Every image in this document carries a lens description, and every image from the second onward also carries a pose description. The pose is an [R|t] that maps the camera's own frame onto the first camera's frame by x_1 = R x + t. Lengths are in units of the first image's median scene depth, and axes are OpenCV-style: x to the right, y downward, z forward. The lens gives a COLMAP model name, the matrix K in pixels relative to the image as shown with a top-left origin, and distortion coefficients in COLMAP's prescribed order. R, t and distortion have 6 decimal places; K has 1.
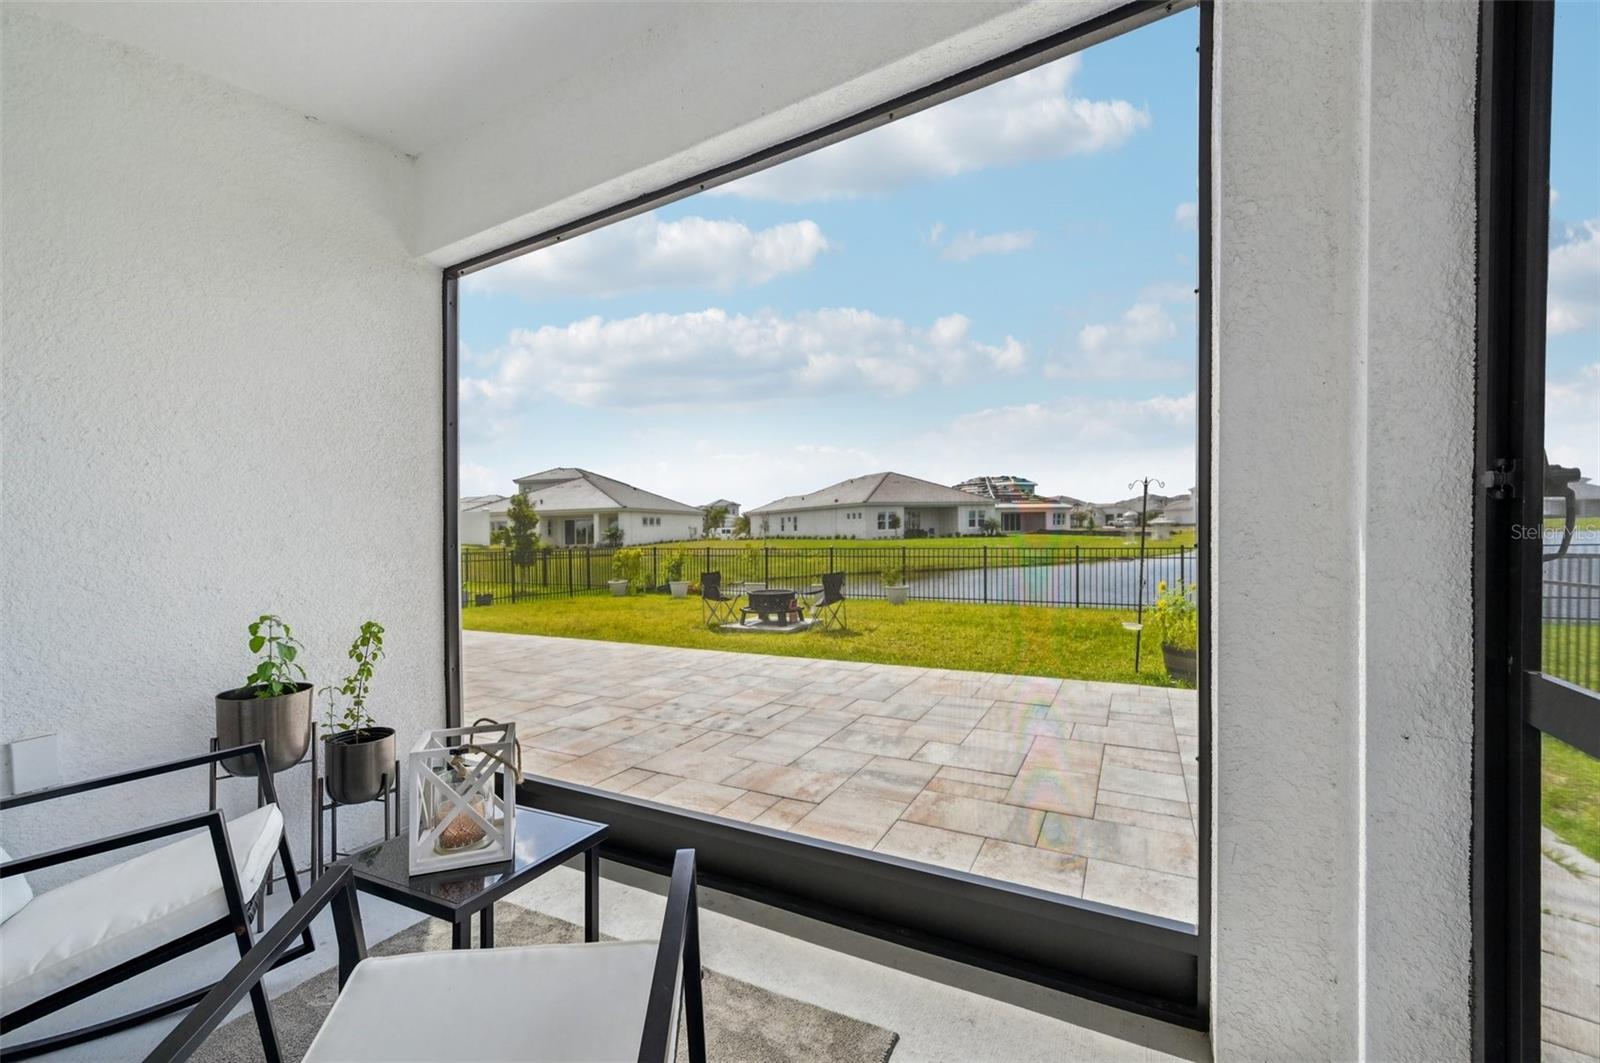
lens RADIAL K [[674.7, 0, 772.4], [0, 674.7, 566.6], [0, 0, 1]] dist [0.001588, 0.000068]
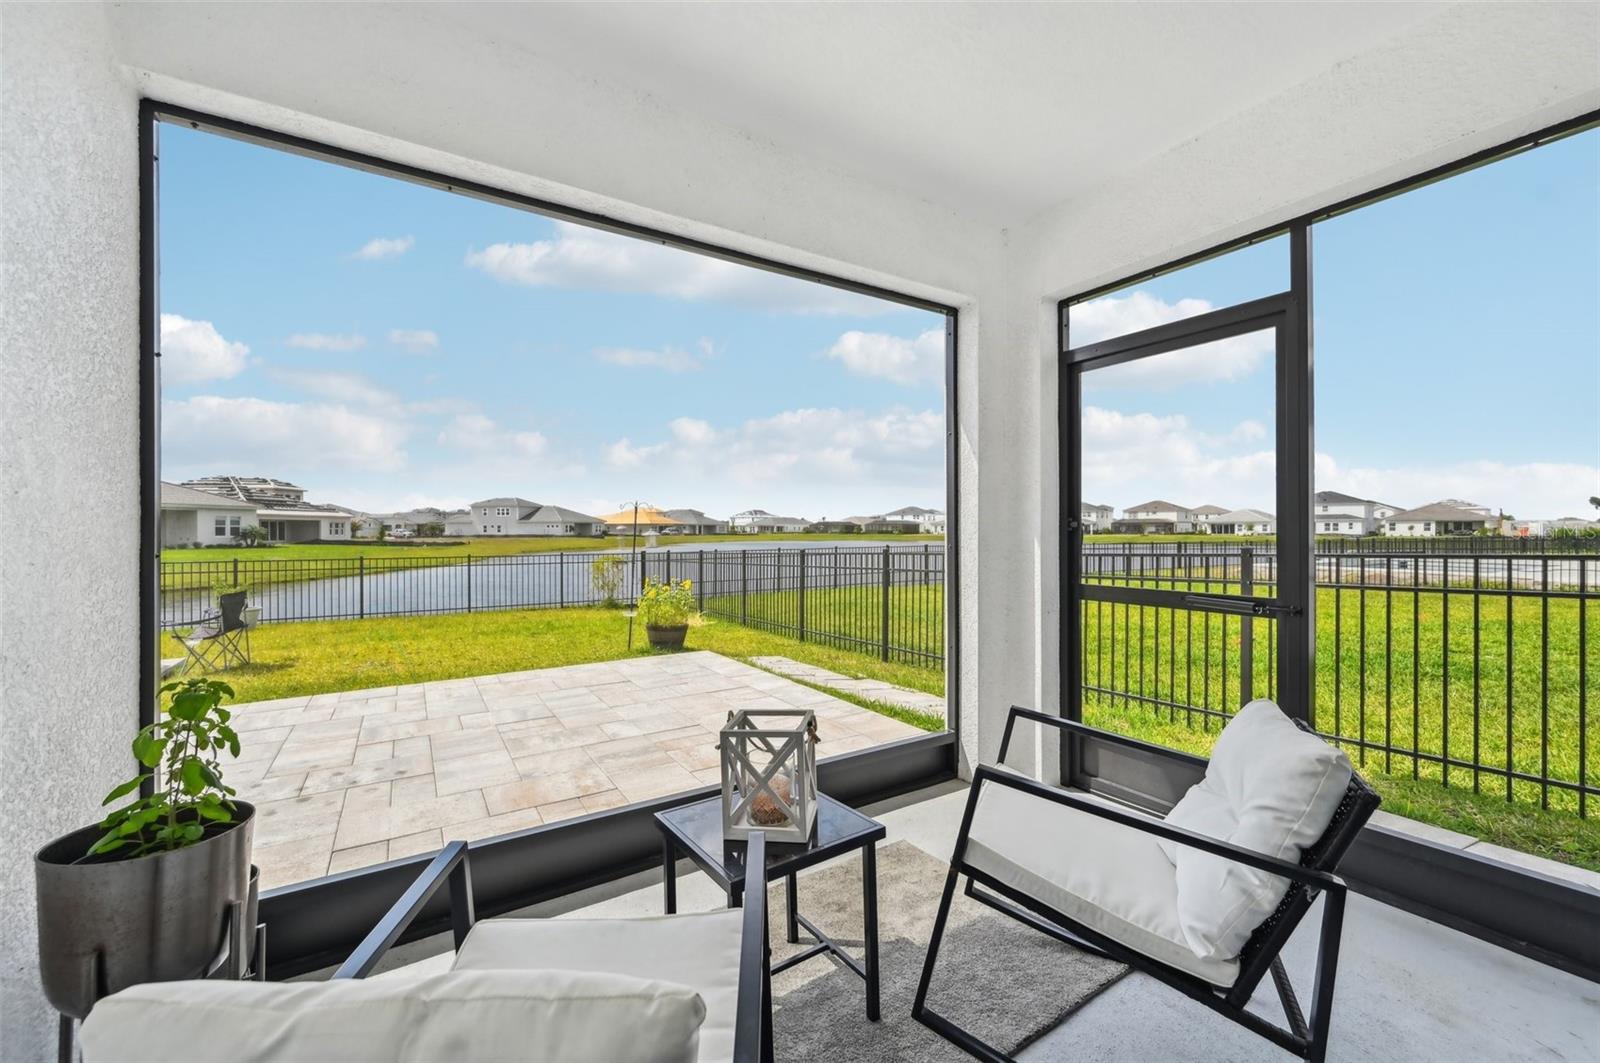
lens RADIAL K [[627.8, 0, 800.0], [0, 627.8, 531.5], [0, 0, 1]] dist [0.002819, 0.000312]
pose [[0.492470, 0.016884, 0.870166, -0.425264], [0.043188, 0.998106, -0.043809, -0.003778], [-0.869257, 0.059156, 0.490808, 0.138395]]
